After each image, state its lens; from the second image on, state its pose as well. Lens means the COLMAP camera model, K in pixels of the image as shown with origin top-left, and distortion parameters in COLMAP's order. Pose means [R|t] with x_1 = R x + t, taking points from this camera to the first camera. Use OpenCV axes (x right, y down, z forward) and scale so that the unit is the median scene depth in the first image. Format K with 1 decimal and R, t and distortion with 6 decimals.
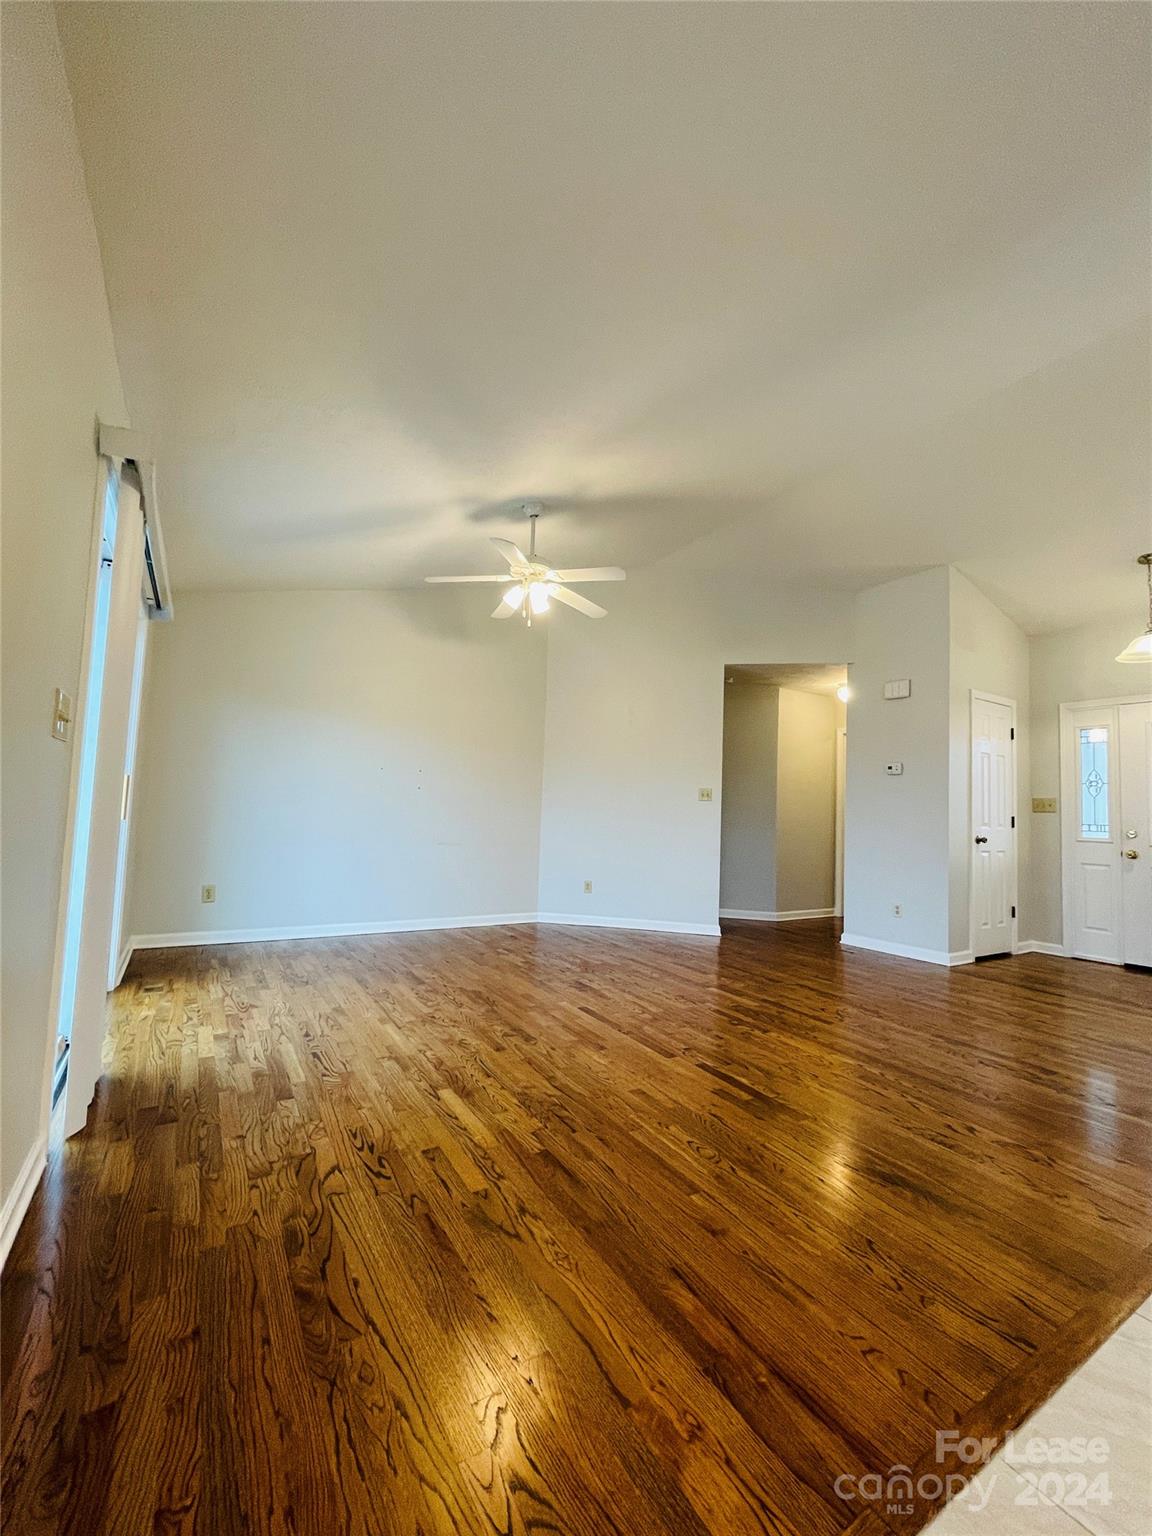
lens RADIAL K [[617.6, 0, 577.3], [0, 617.6, 769.8], [0, 0, 1]] dist [-0.003494, -0.000430]
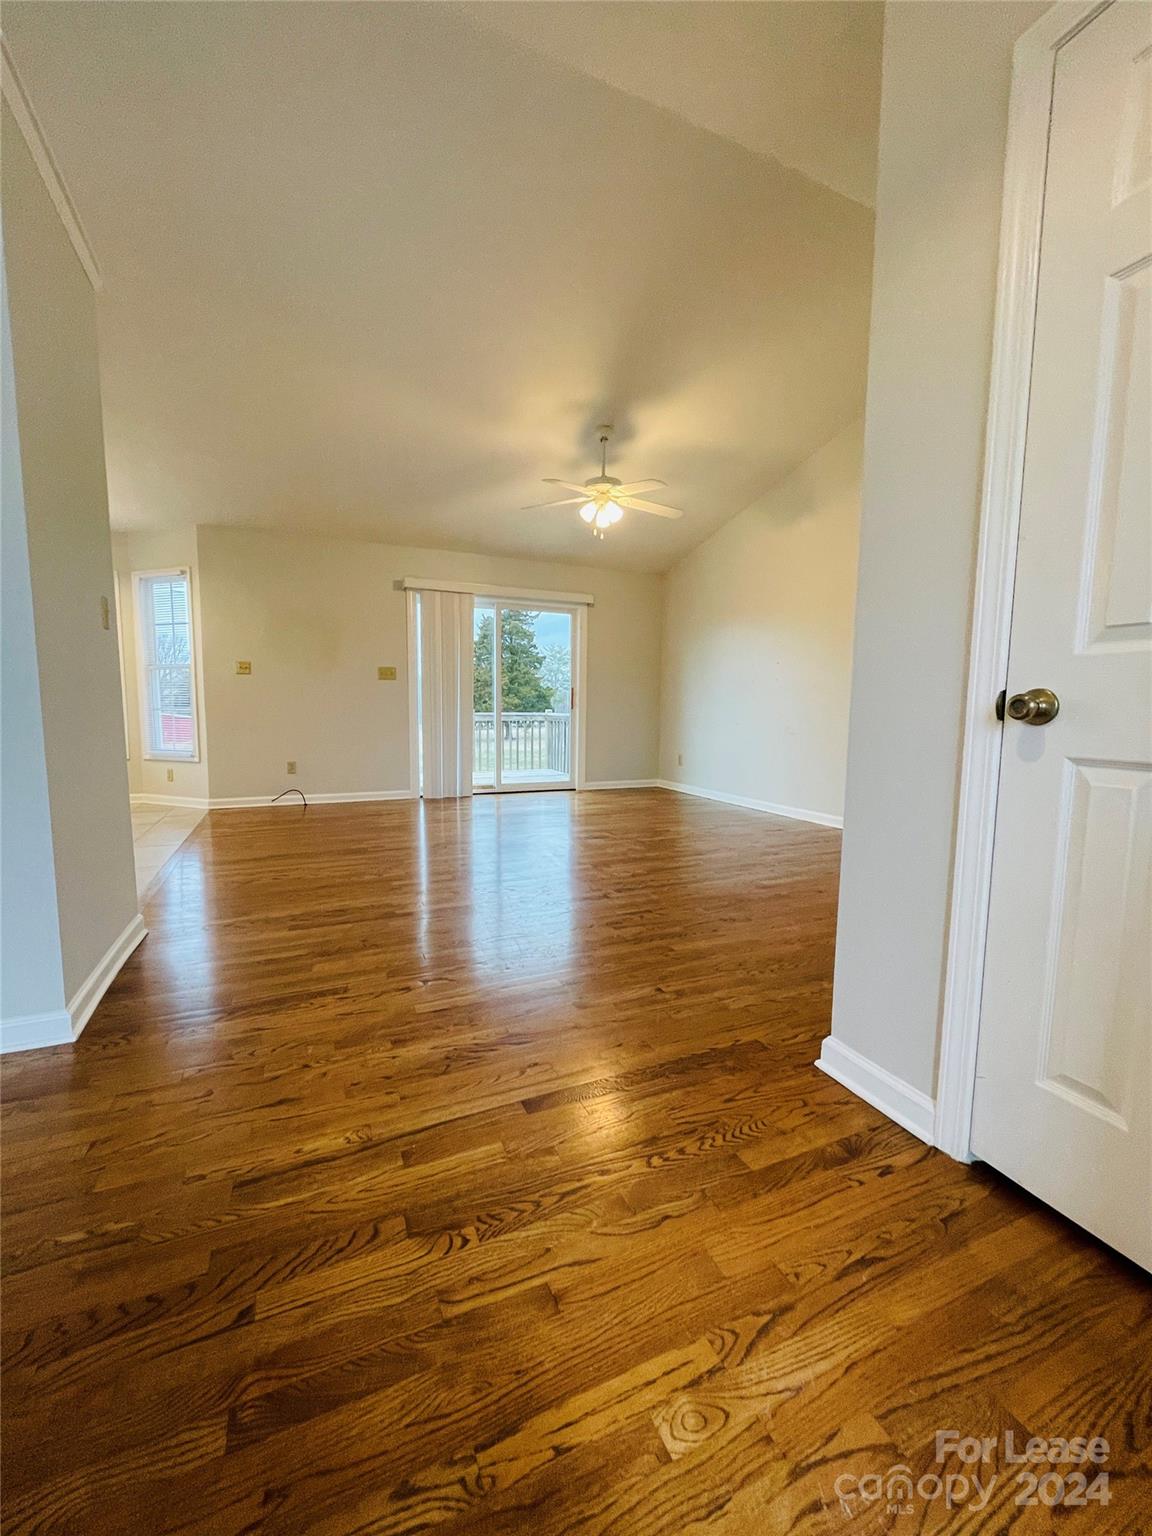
lens RADIAL K [[617.6, 0, 572.5], [0, 617.6, 769.7], [0, 0, 1]] dist [-0.003494, -0.000430]
pose [[-0.137776, 0.058878, -0.988712, 3.795789], [0.049117, 0.997410, 0.052552, 0.500014], [0.989245, -0.041322, -0.140311, 3.639628]]
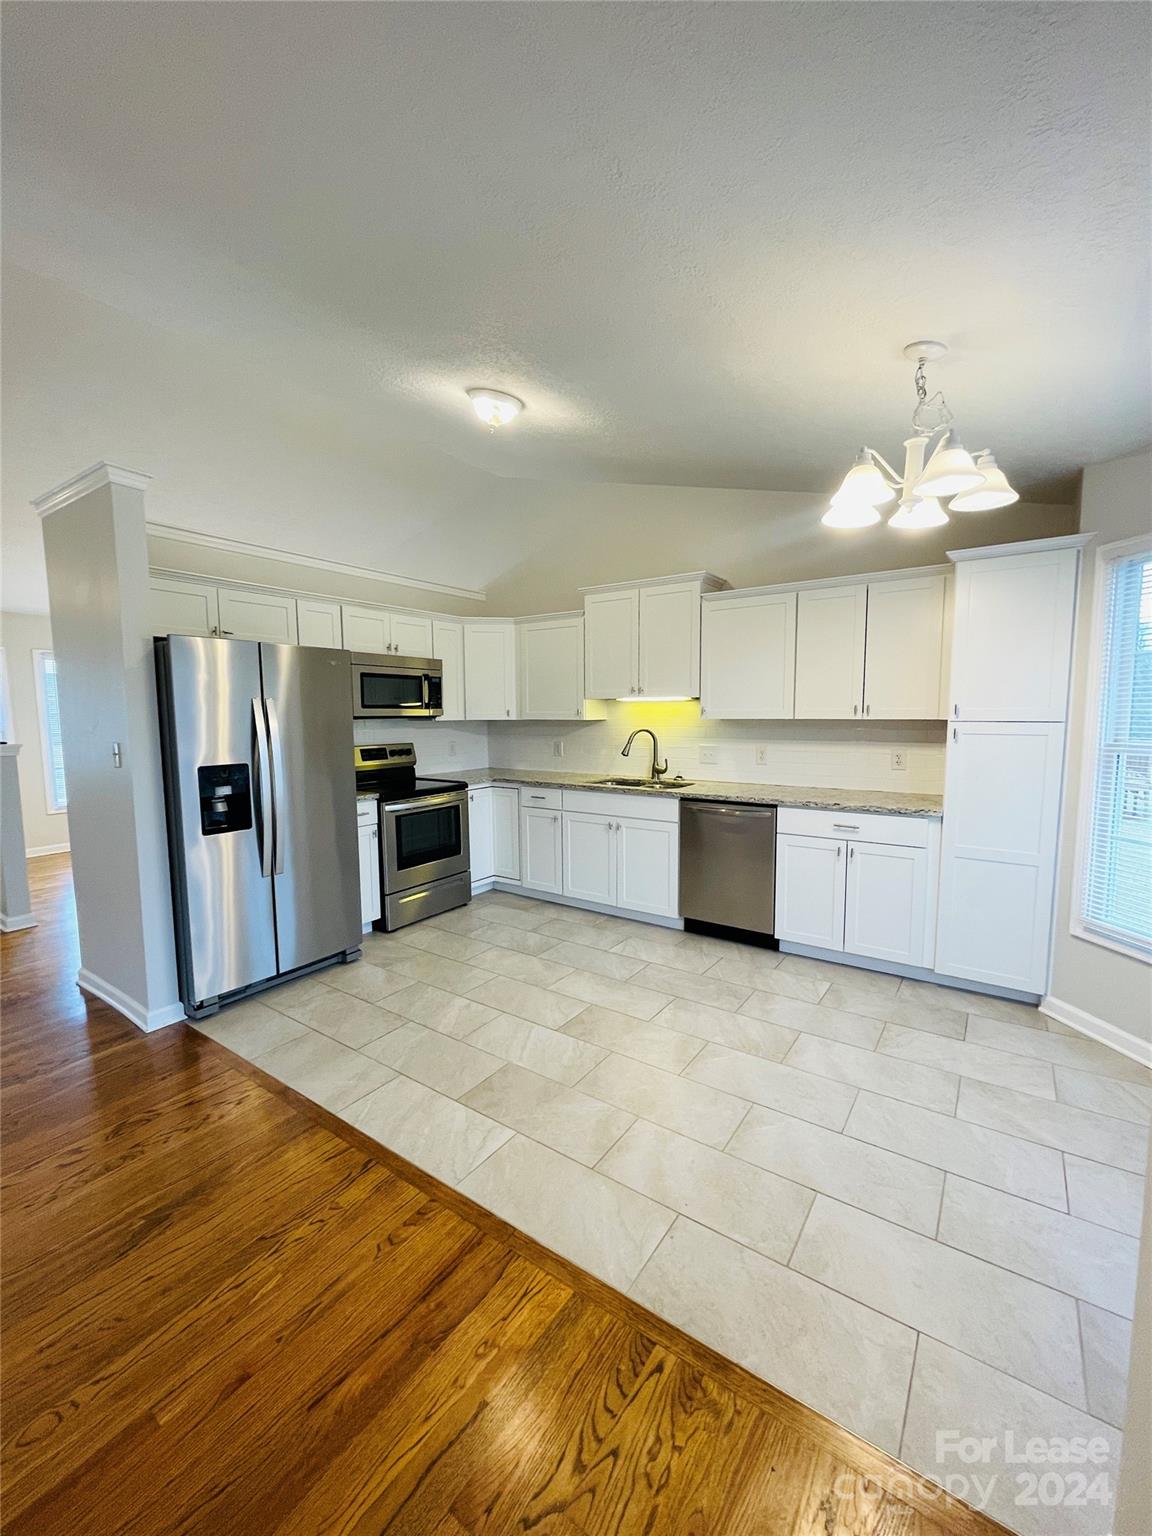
lens RADIAL K [[617.6, 0, 580.3], [0, 617.6, 766.0], [0, 0, 1]] dist [-0.003494, -0.000430]
pose [[-0.394023, -0.115687, 0.911791, -0.861153], [-0.066668, 0.993031, 0.097184, -0.282053], [-0.916680, -0.022495, -0.398989, 1.240589]]
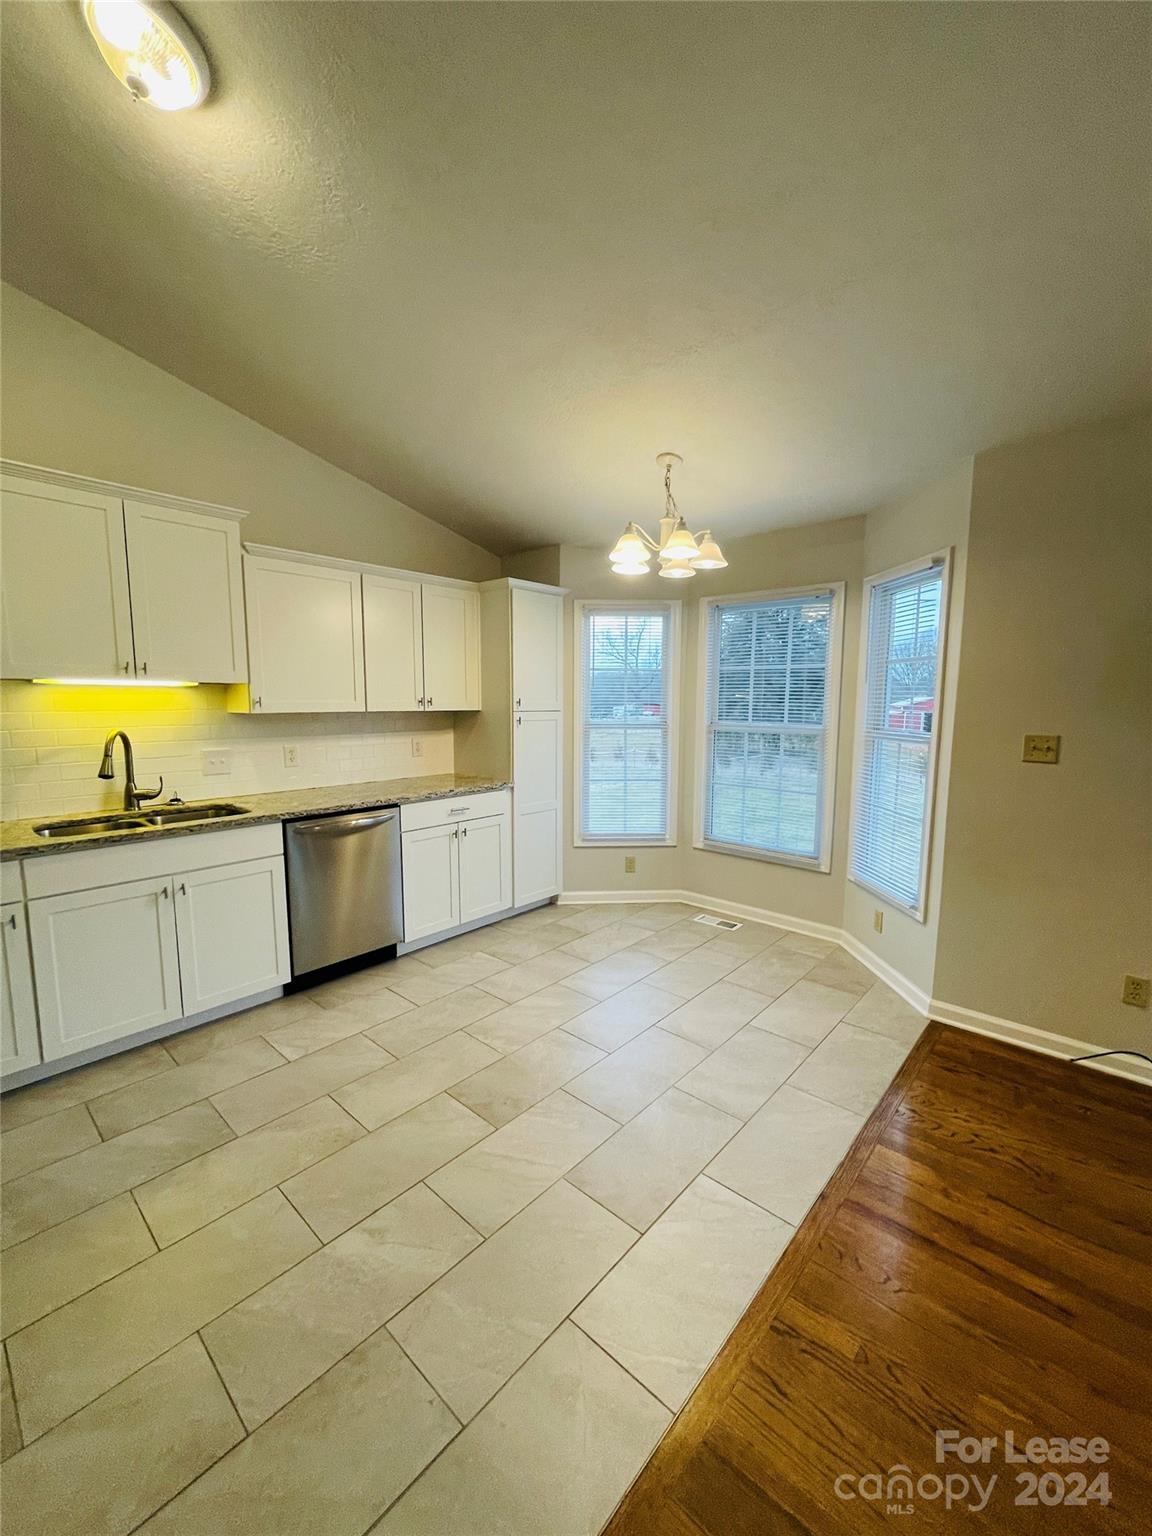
lens RADIAL K [[617.6, 0, 573.8], [0, 617.6, 771.0], [0, 0, 1]] dist [-0.003494, -0.000430]
pose [[-0.960087, -0.007888, -0.279592, 1.525361], [-0.021044, 0.998806, 0.044083, -0.151280], [0.278910, 0.048207, -0.959106, 2.080858]]
